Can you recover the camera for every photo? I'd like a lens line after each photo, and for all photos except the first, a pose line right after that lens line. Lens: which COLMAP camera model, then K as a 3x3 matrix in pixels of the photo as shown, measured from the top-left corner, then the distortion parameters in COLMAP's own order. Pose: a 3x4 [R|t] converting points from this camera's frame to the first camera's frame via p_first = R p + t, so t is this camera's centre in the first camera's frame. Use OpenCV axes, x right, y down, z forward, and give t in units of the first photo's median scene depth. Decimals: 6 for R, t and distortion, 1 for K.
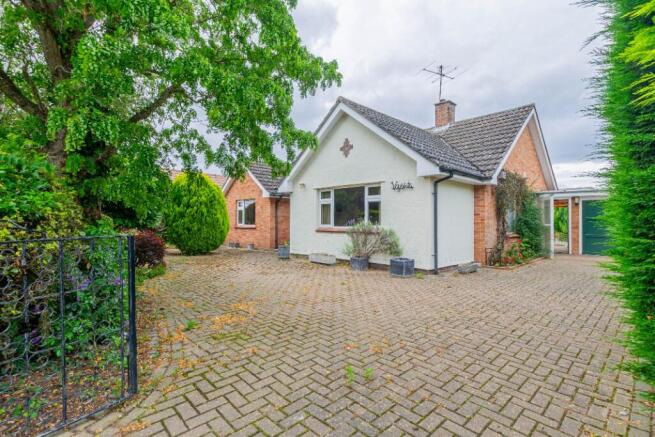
lens RADIAL K [[305.9, 0, 329.8], [0, 305.9, 217.4], [0, 0, 1]] dist [0.001899, -0.000239]
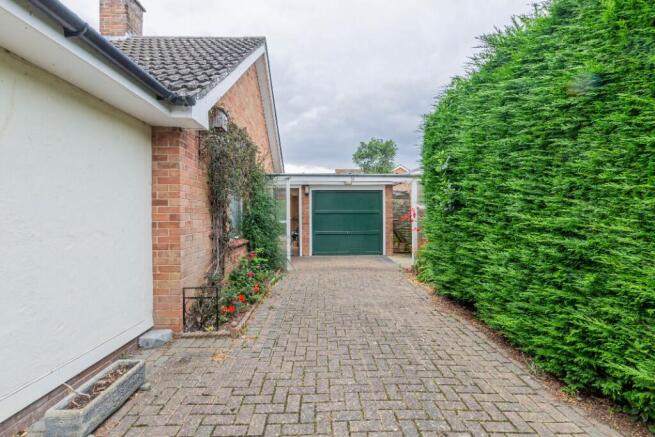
lens RADIAL K [[296.6, 0, 327.5], [0, 296.6, 218.5], [0, 0, 1]] dist [0.001978, -0.000805]
pose [[0.657636, -0.018360, 0.753112, 0.326226], [-0.002464, 0.999645, 0.026522, -0.000026], [-0.753332, -0.019297, 0.657358, 0.575601]]
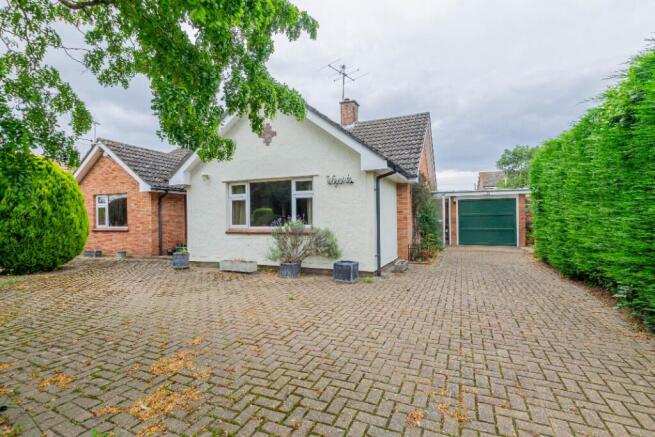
lens RADIAL K [[296.6, 0, 327.5], [0, 296.6, 218.5], [0, 0, 1]] dist [0.001978, -0.000805]
pose [[0.920116, -0.013571, 0.391412, -0.122707], [0.009027, 0.999869, 0.013447, -0.002939], [-0.391543, -0.008840, 0.920117, 0.178962]]
